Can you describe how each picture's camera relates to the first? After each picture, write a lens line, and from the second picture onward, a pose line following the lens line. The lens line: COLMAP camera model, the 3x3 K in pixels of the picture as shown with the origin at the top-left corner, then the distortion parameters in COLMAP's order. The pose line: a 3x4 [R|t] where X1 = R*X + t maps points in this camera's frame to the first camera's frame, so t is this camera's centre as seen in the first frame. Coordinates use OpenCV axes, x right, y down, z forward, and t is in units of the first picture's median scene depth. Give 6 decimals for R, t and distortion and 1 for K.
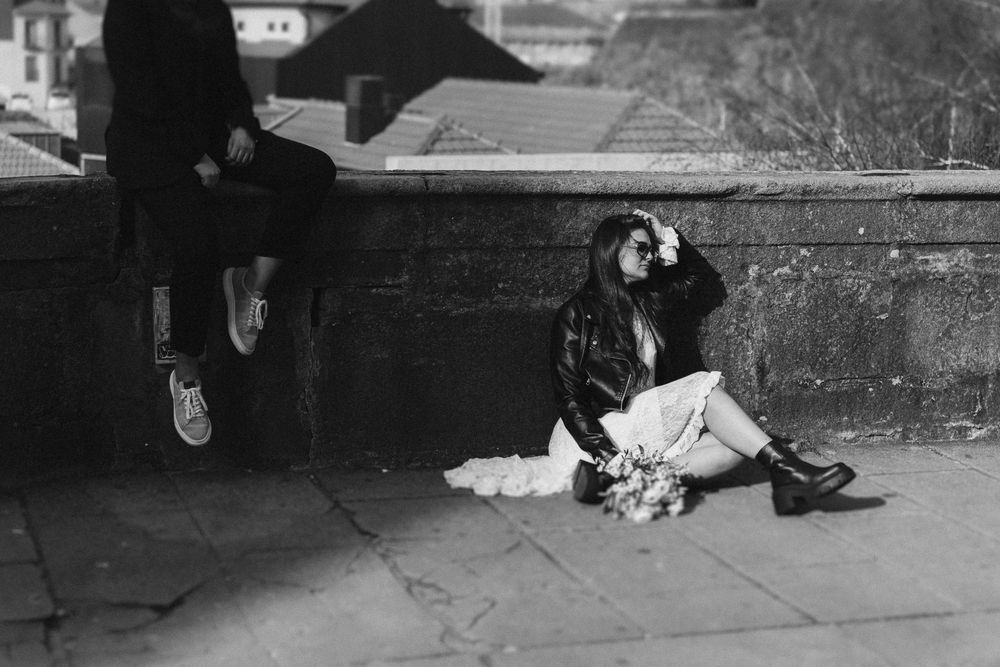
lens RADIAL K [[1727.5, 0, 501.2], [0, 1727.5, 333.4], [0, 0, 1]] dist [-0.005839, 0.000000]
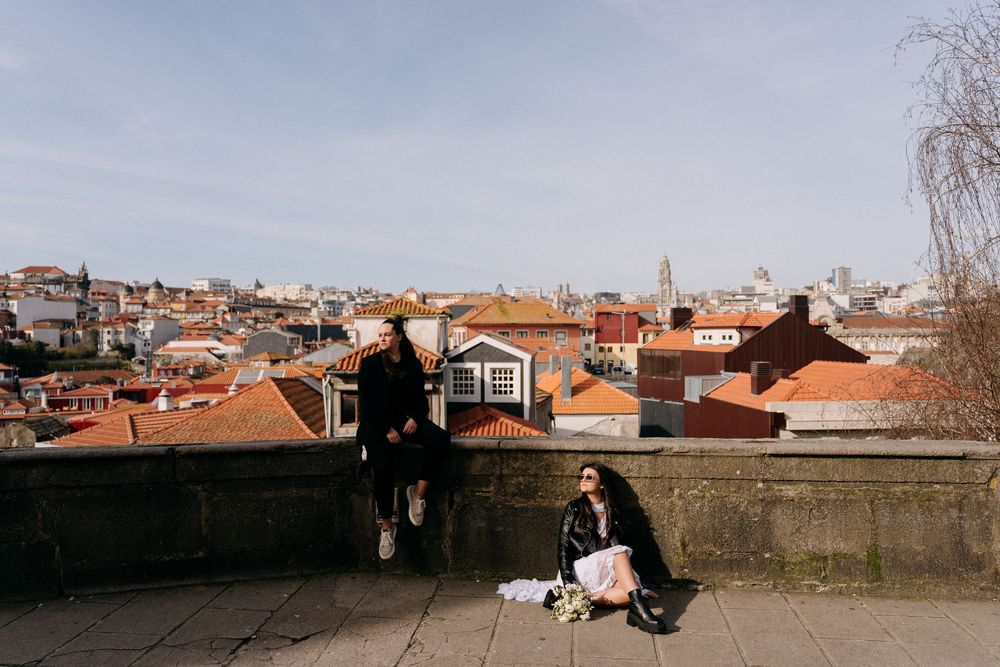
lens RADIAL K [[817.9, 0, 503.9], [0, 817.9, 331.1], [0, 0, 1]] dist [-0.005668, -0.000627]
pose [[0.904429, -0.031531, -0.425458, 0.384781], [-0.045283, 0.984536, -0.169226, -0.051706], [0.424215, 0.172319, 0.889015, 0.075639]]
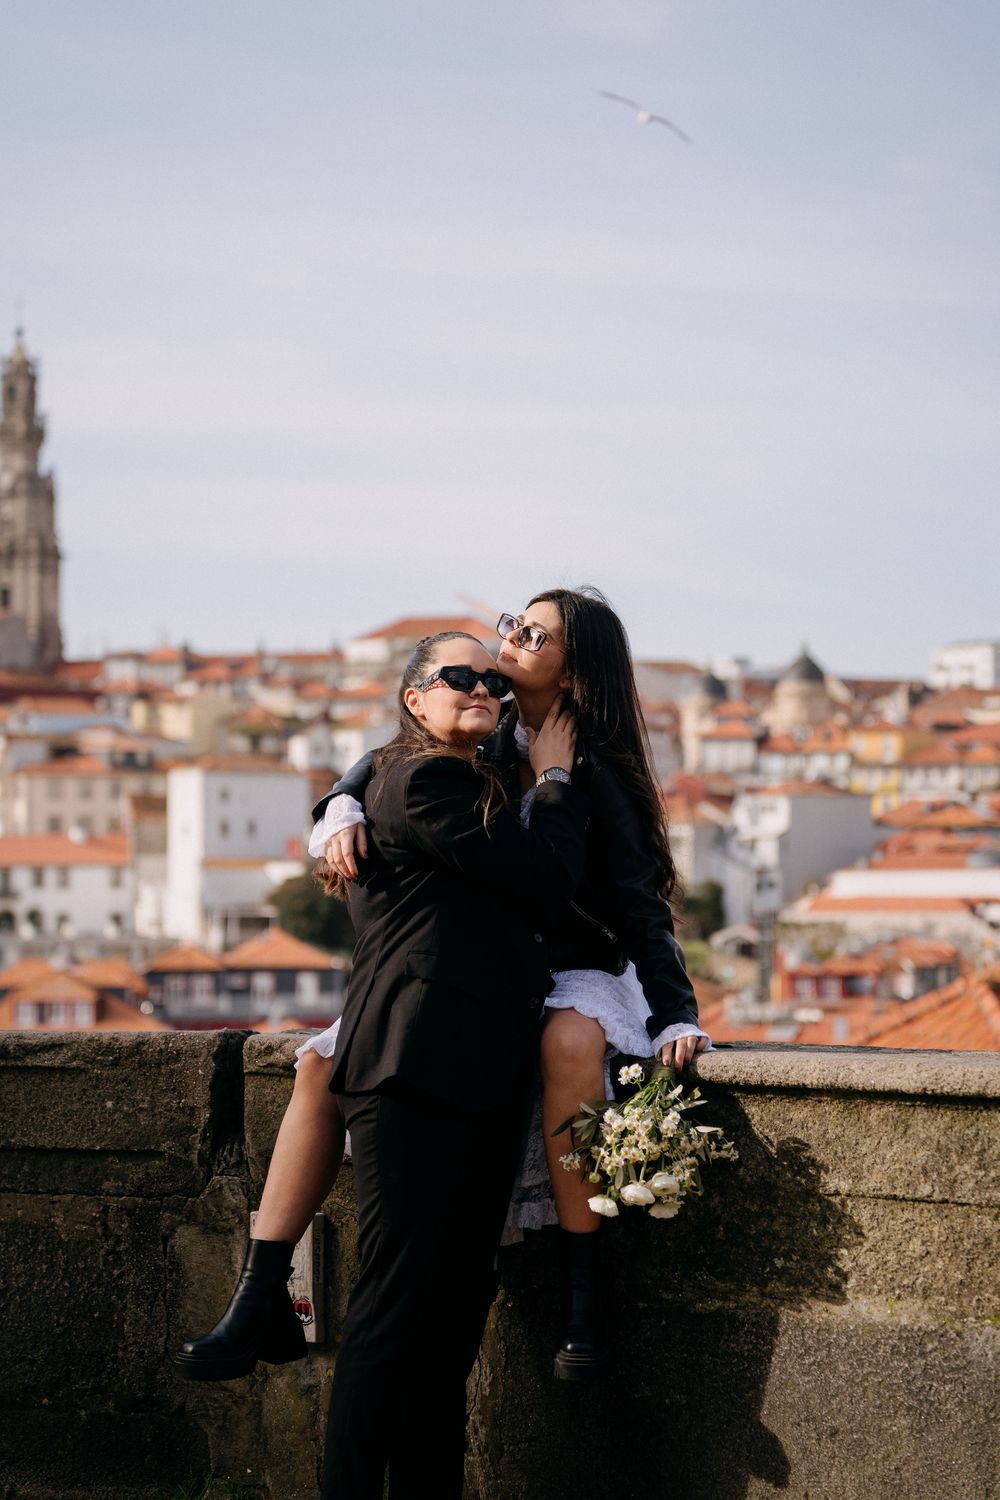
lens RADIAL K [[3259.9, 0, 496.6], [0, 3259.9, 747.8], [0, 0, 1]] dist [-0.032920, 0.000000]
pose [[0.587485, -0.054927, -0.807369, 0.747253], [-0.120986, 0.980519, -0.154742, -0.017918], [0.800140, 0.188589, 0.569395, 0.346467]]
